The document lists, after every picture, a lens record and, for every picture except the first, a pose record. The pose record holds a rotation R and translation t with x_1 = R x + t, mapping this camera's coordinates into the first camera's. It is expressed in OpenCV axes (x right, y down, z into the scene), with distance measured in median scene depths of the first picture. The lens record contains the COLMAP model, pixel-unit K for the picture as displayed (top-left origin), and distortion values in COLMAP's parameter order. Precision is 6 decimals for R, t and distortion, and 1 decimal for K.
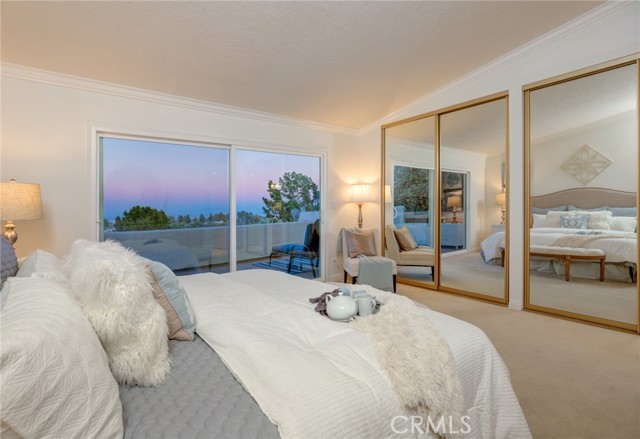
lens RADIAL K [[313.0, 0, 297.3], [0, 313.0, 218.0], [0, 0, 1]] dist [0.001294, 0.000228]
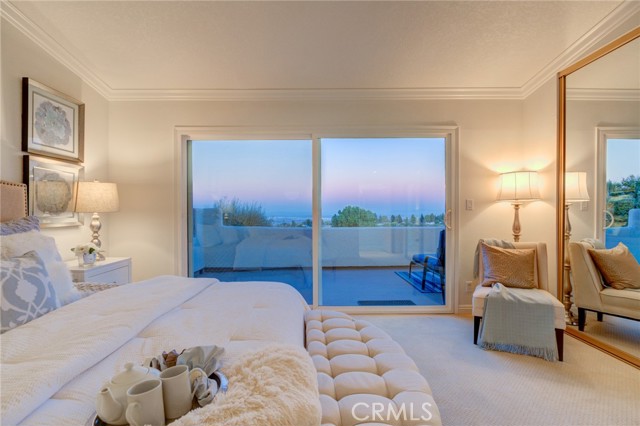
lens RADIAL K [[296.3, 0, 310.1], [0, 296.3, 211.8], [0, 0, 1]] dist [-0.012851, 0.000743]
pose [[0.794916, 0.021824, -0.606326, 0.229867], [-0.034868, 0.999344, -0.009743, -0.006565], [0.605716, 0.028886, 0.795156, 0.262500]]
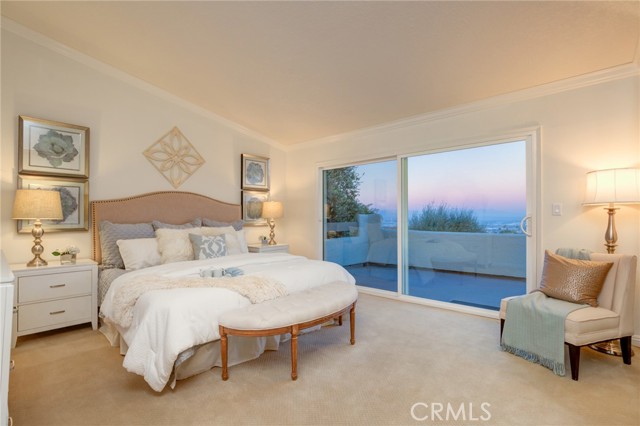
lens RADIAL K [[295.1, 0, 320.0], [0, 295.1, 213.0], [0, 0, 1]] dist [-0.001956, 0.008546]
pose [[0.203109, 0.008459, -0.979120, 0.595751], [-0.030156, 0.999542, 0.002380, -0.021162], [0.978692, 0.029043, 0.203271, 0.410478]]
